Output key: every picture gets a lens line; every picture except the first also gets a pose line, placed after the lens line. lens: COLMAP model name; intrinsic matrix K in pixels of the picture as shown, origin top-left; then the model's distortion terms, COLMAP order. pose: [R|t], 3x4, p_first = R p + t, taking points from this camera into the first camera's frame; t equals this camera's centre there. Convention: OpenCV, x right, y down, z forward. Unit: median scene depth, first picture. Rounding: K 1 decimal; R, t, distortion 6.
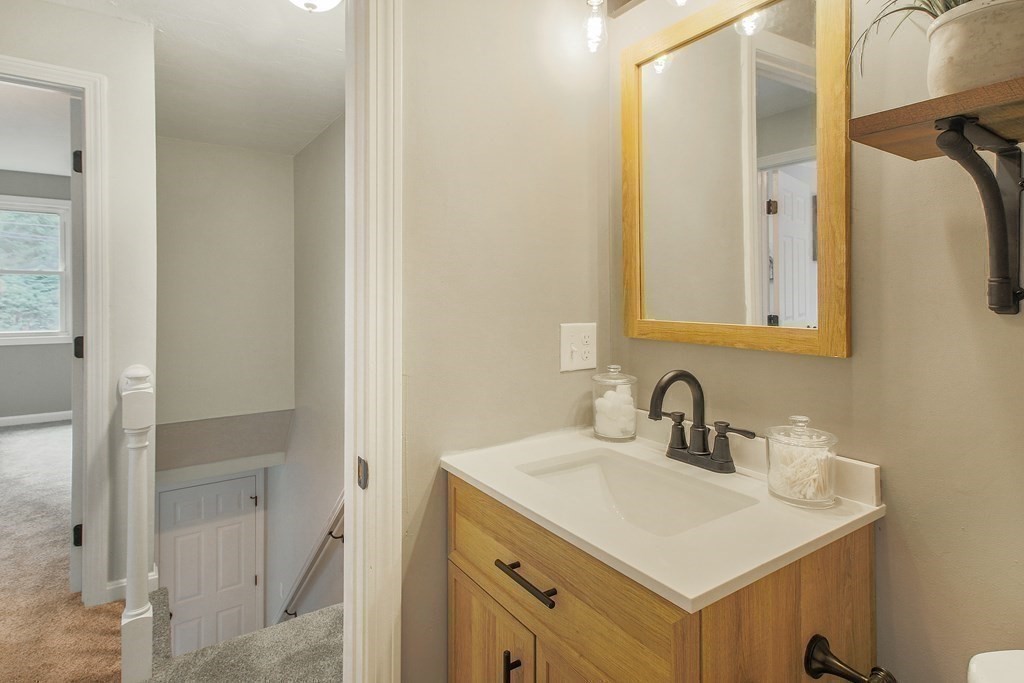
lens RADIAL K [[538.4, 0, 521.6], [0, 538.4, 302.0], [0, 0, 1]] dist [0.017875, 0.005963]
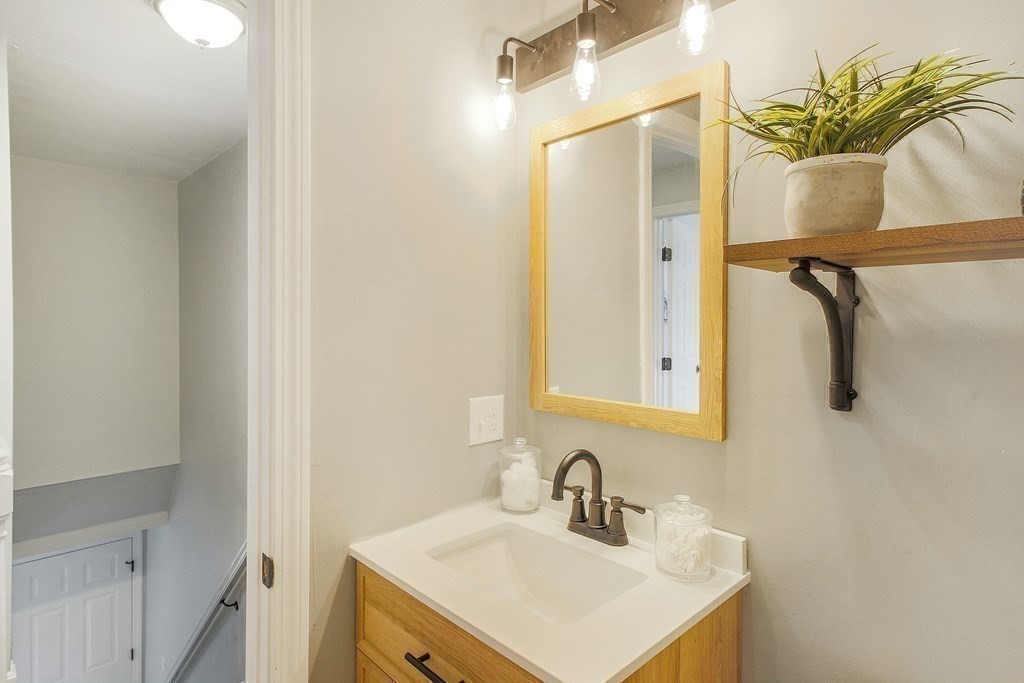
lens RADIAL K [[538.4, 0, 515.5], [0, 538.4, 339.5], [0, 0, 1]] dist [0.017875, 0.005963]
pose [[0.987011, 0.007137, 0.160495, -0.008629], [-0.008388, 0.999939, 0.007116, -0.099372], [-0.160434, -0.008370, 0.987011, -0.038834]]
